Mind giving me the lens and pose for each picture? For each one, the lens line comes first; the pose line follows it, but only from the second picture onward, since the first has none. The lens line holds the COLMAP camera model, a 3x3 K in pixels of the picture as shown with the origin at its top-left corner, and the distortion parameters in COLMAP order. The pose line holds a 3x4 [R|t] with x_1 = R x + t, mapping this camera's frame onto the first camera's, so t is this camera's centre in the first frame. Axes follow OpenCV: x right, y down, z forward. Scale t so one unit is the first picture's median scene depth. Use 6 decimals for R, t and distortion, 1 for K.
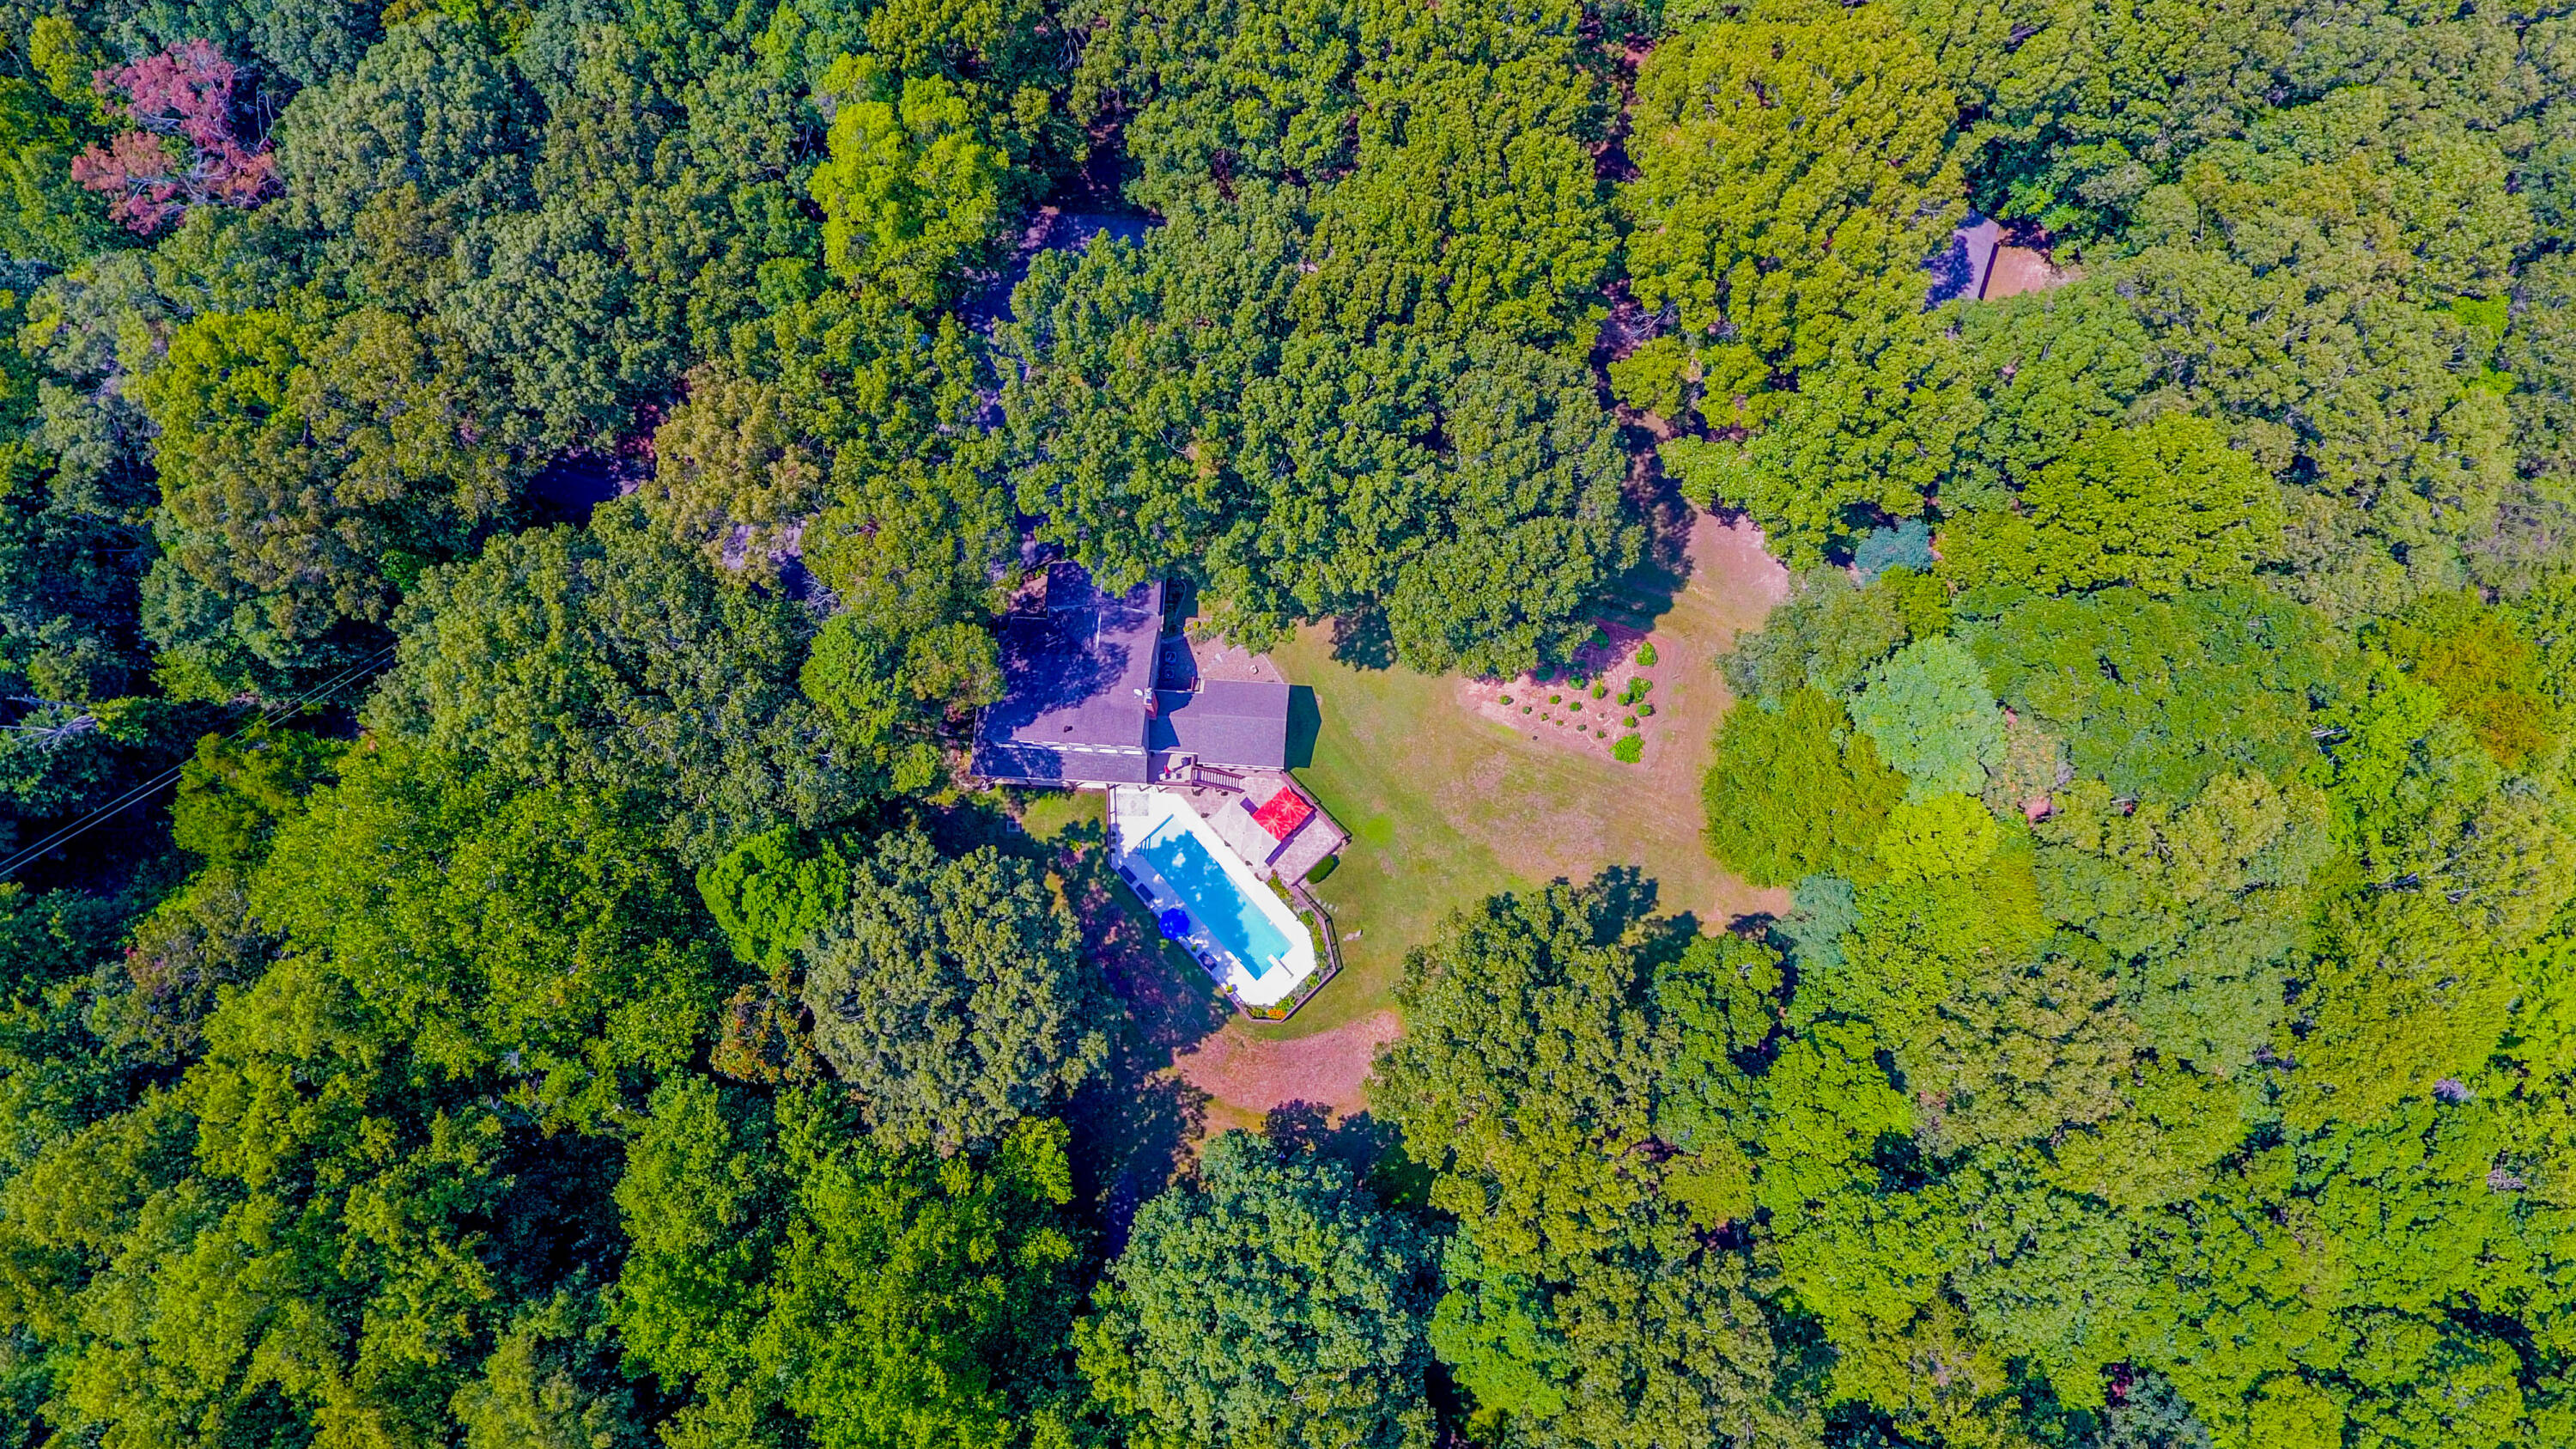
lens RADIAL K [[1512.4, 0, 1280.0], [0, 1512.4, 689.7], [0, 0, 1]] dist [-0.002171, -0.001311]
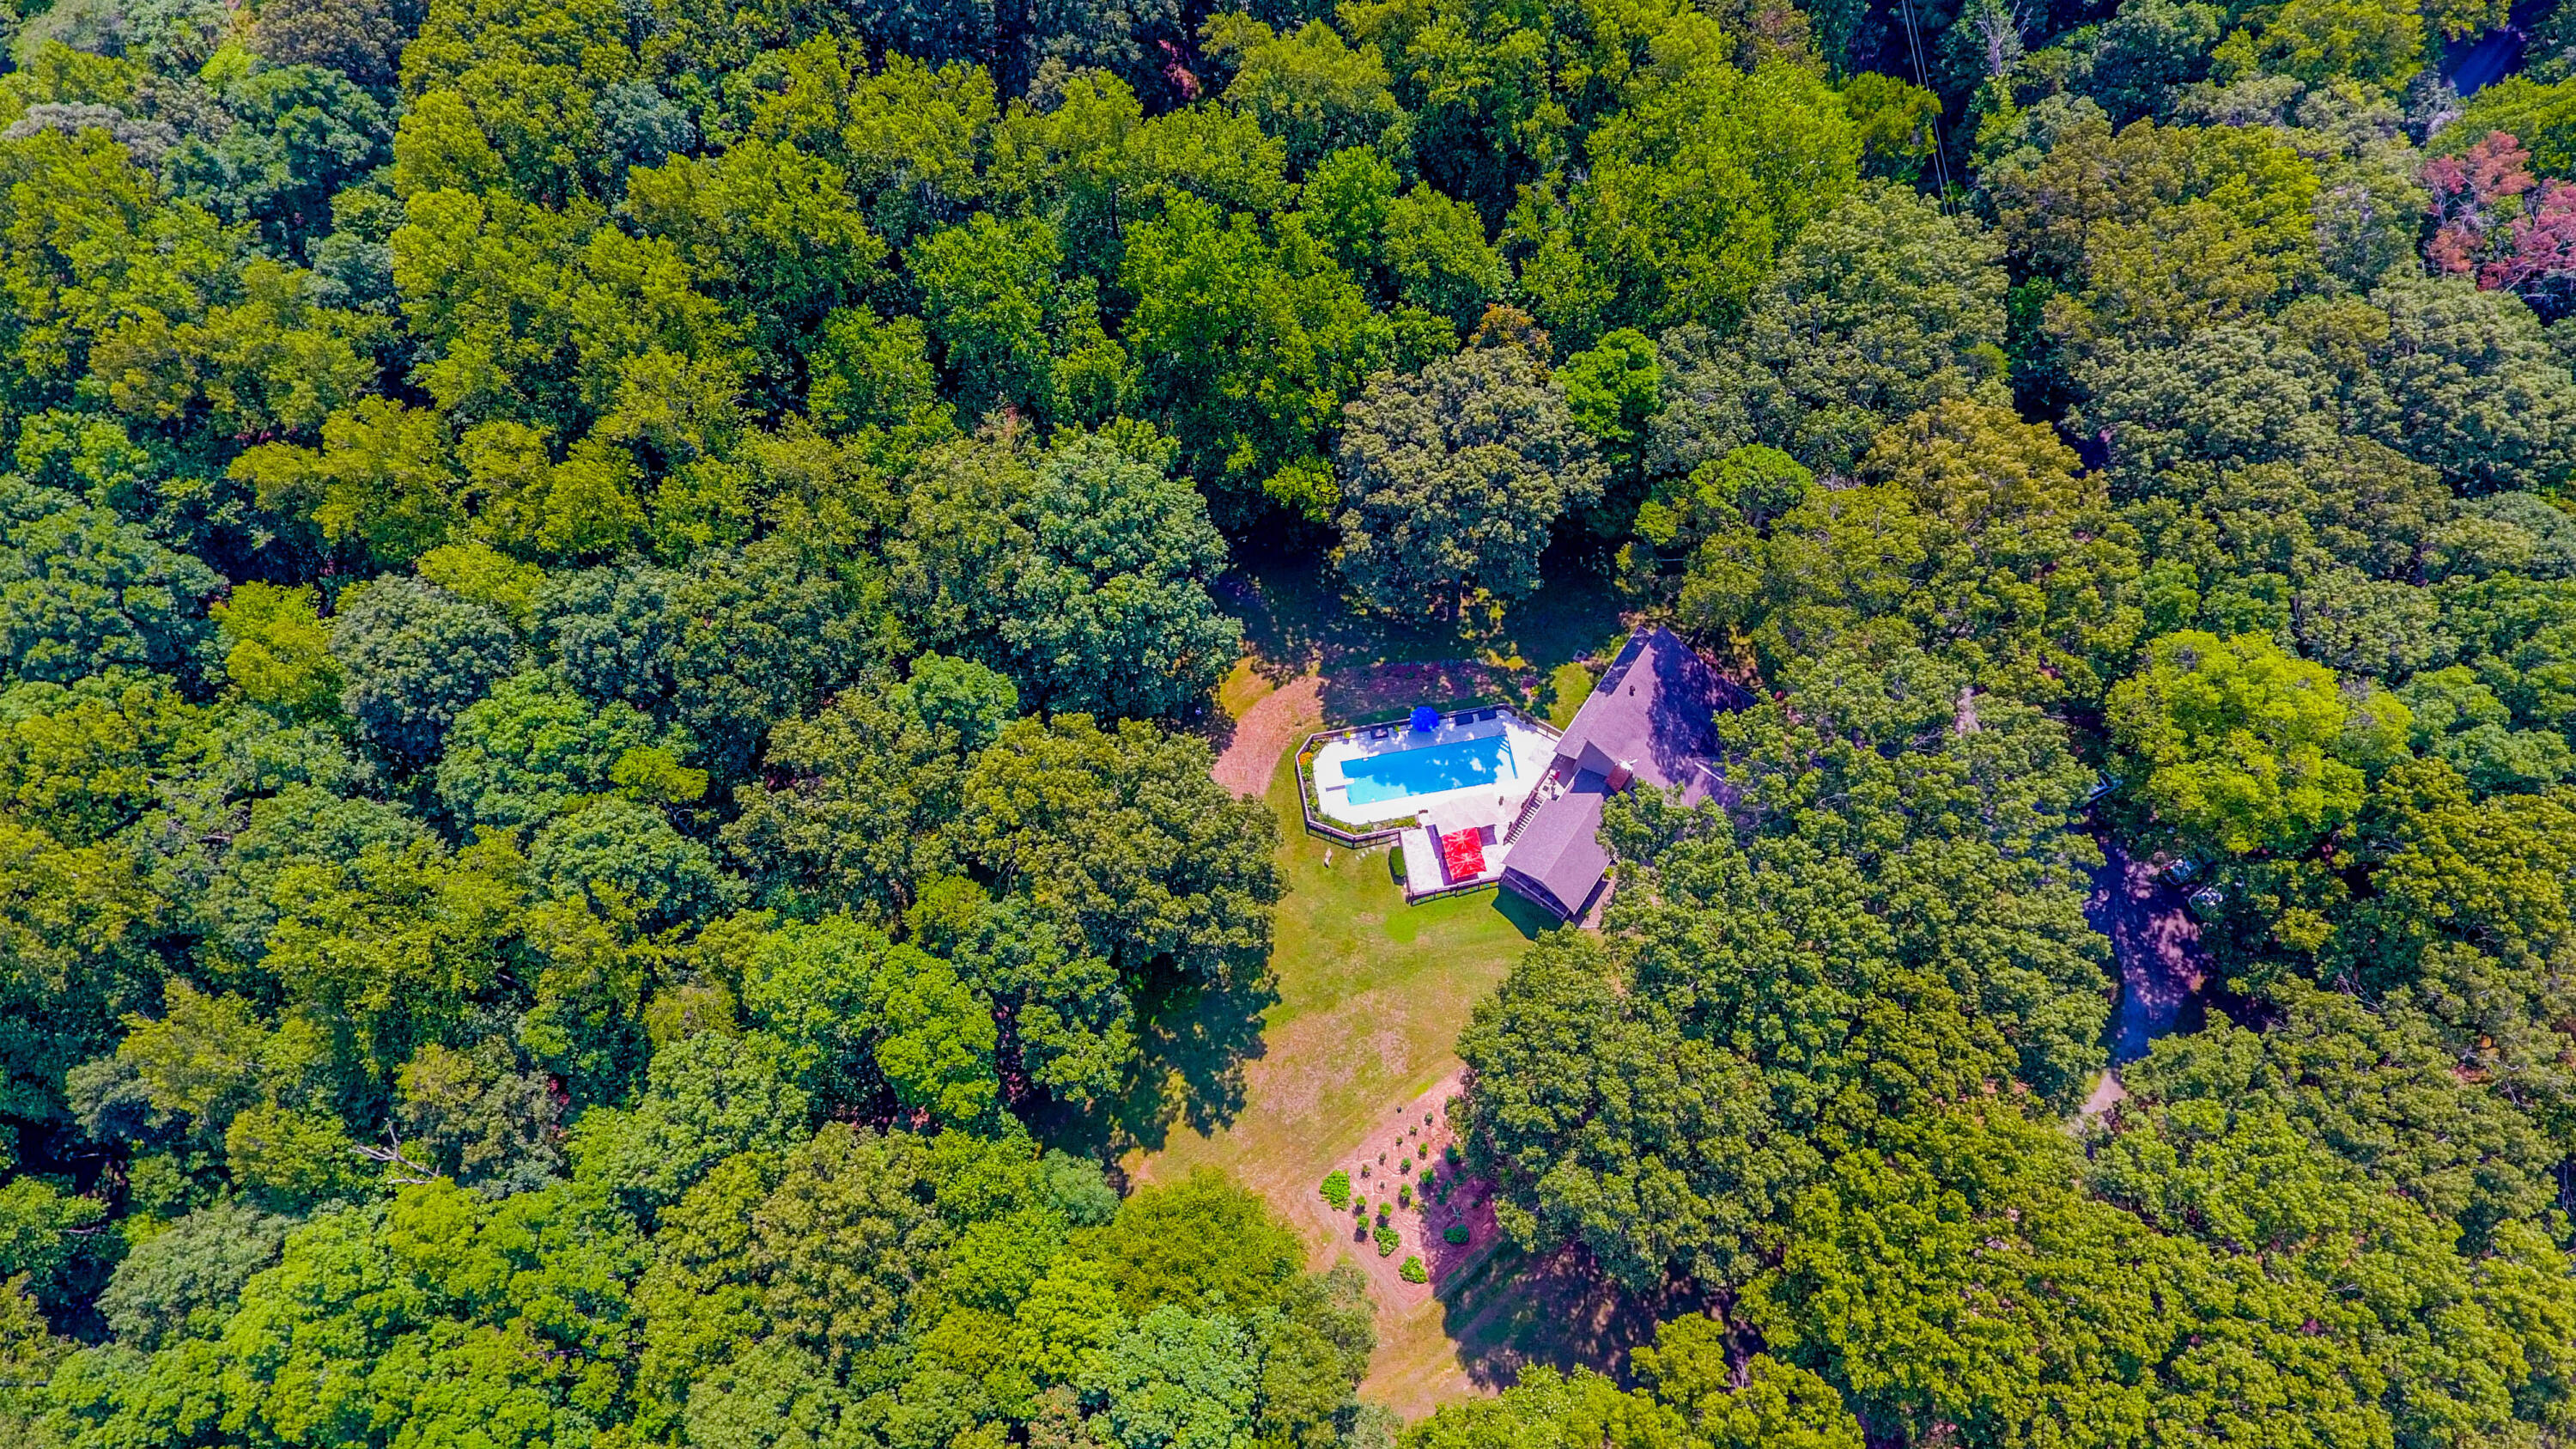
lens RADIAL K [[1512.4, 0, 1280.0], [0, 1512.4, 689.7], [0, 0, 1]] dist [-0.002171, -0.001311]
pose [[-0.540605, 0.775958, -0.325017, 0.344050], [-0.810798, -0.377517, 0.447312, -0.253984], [0.224396, 0.505342, 0.833232, 0.075183]]
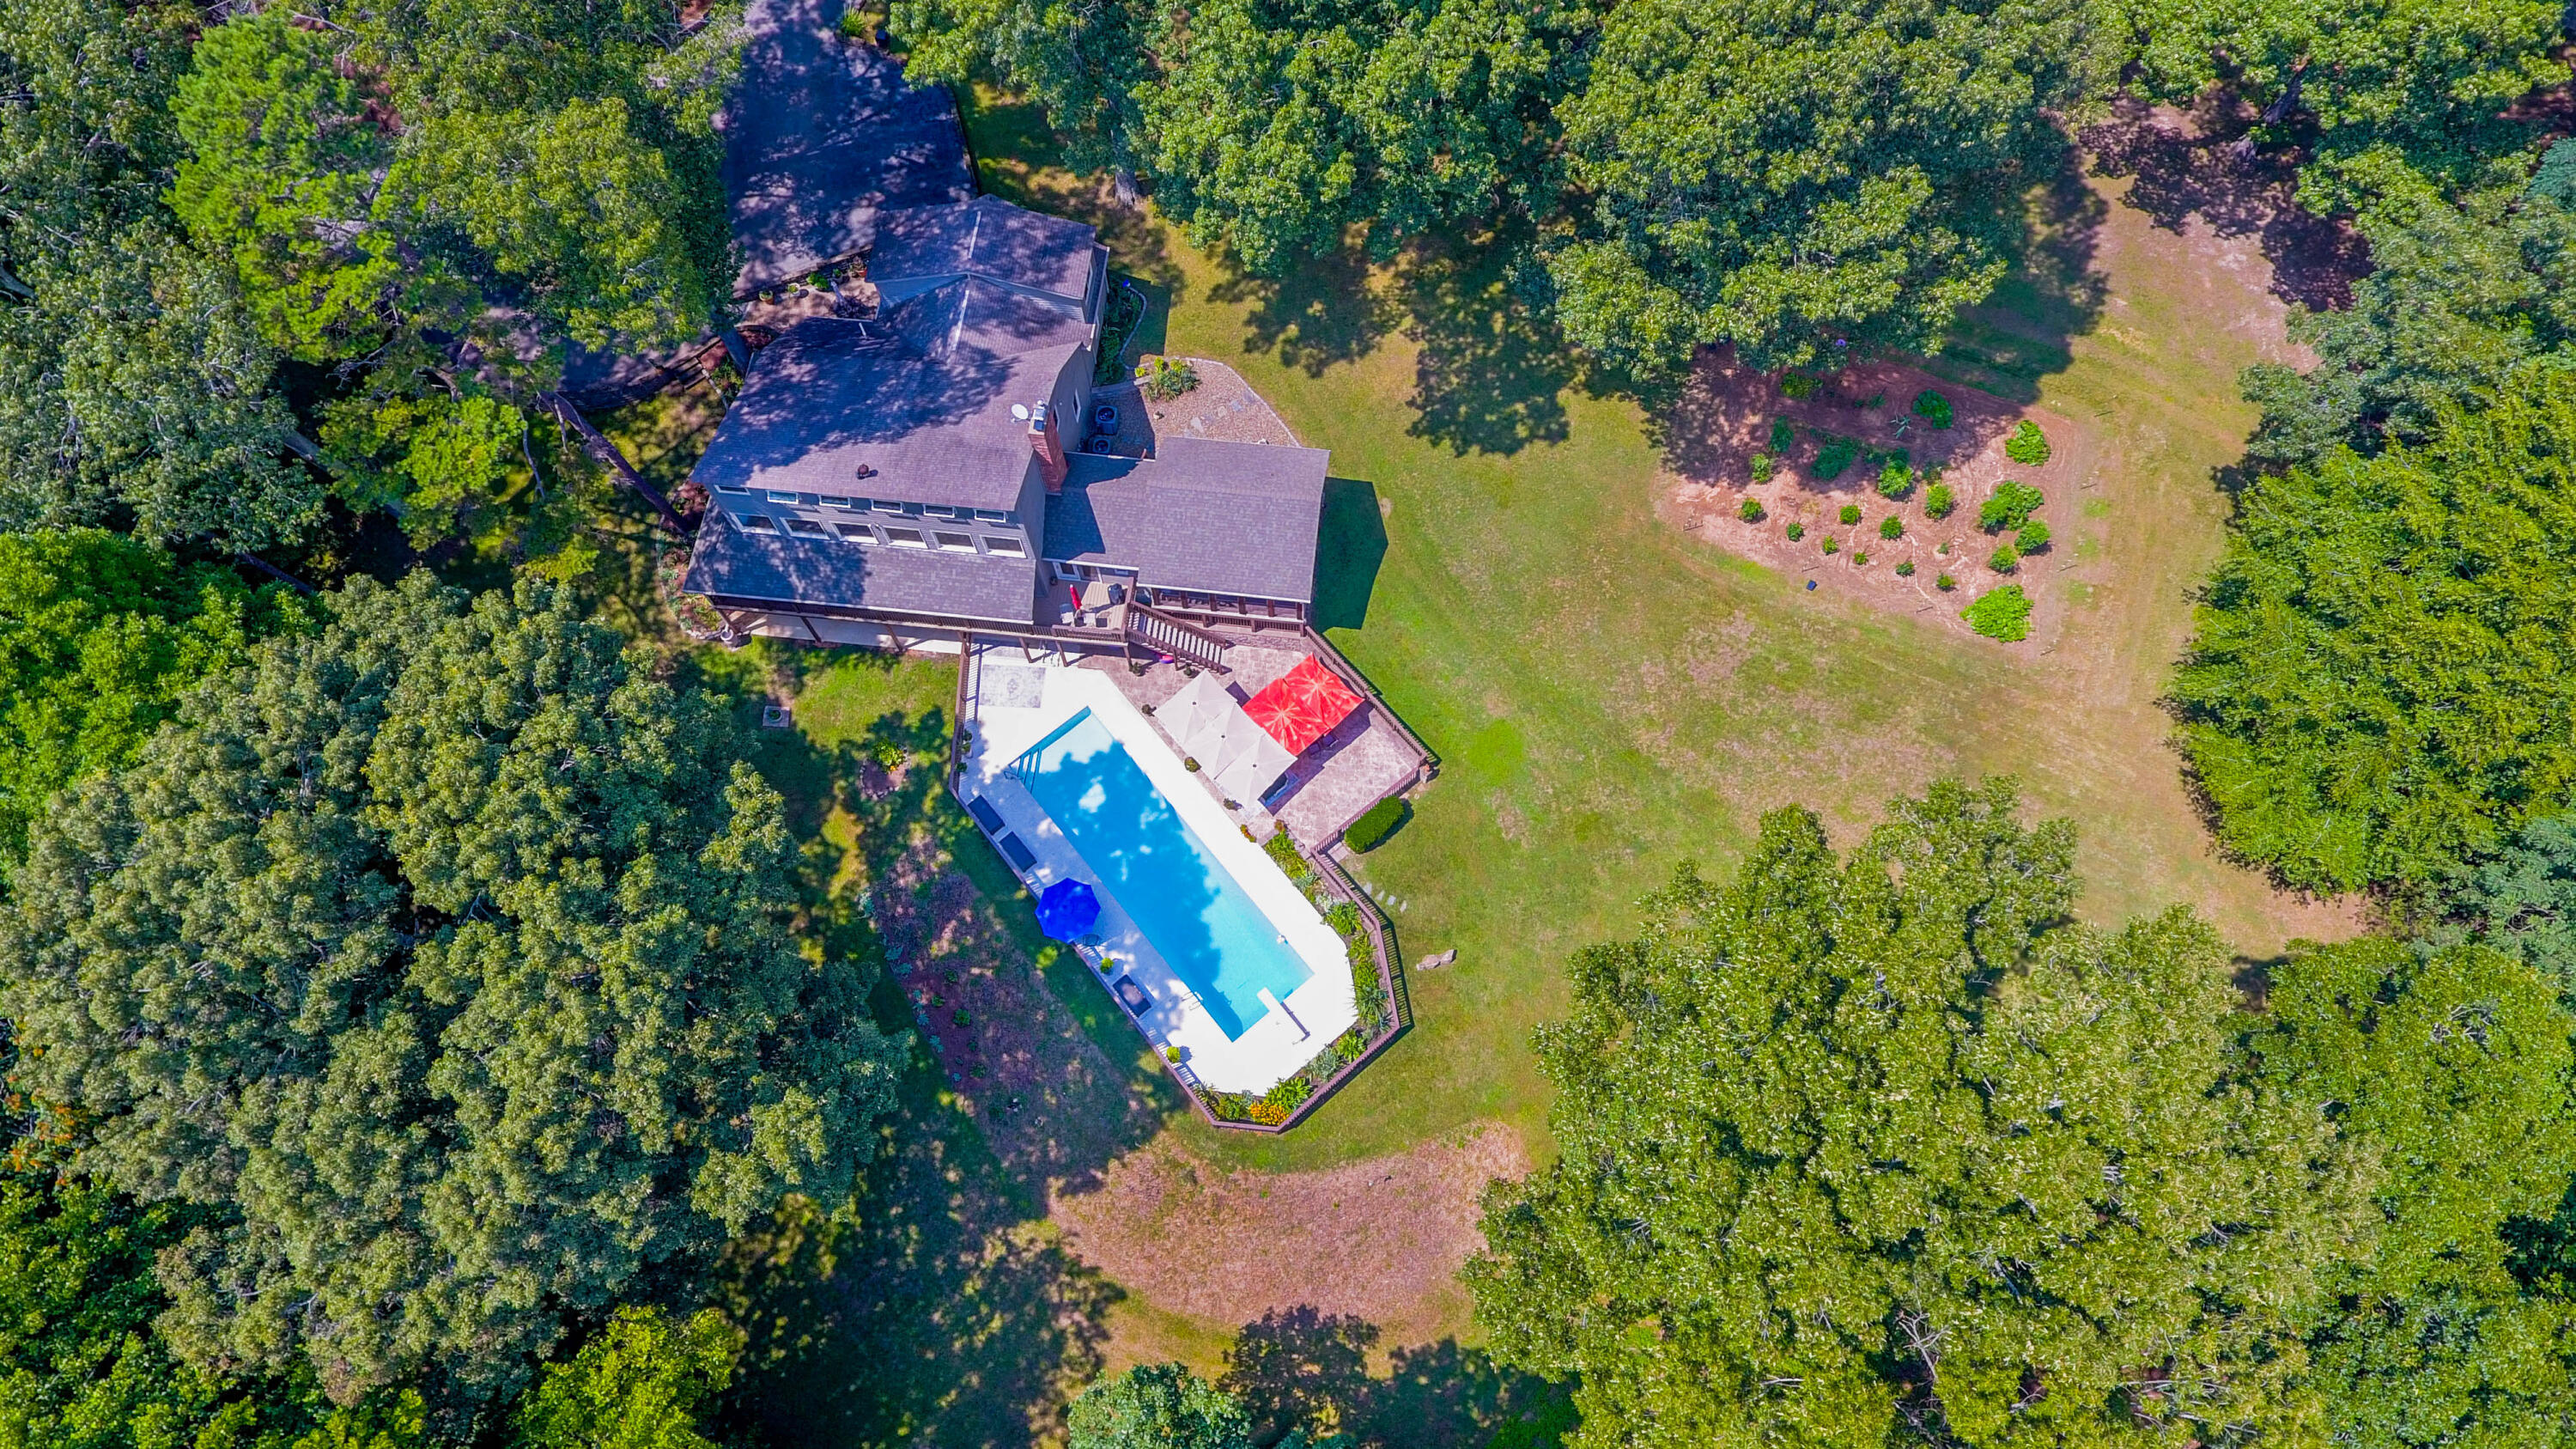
lens RADIAL K [[1512.4, 0, 1280.0], [0, 1512.4, 689.7], [0, 0, 1]] dist [-0.002171, -0.001311]
pose [[0.998494, 0.048297, -0.026029, 0.007415], [-0.051308, 0.990028, -0.131197, 0.156346], [0.019433, 0.132334, 0.991015, 0.555368]]
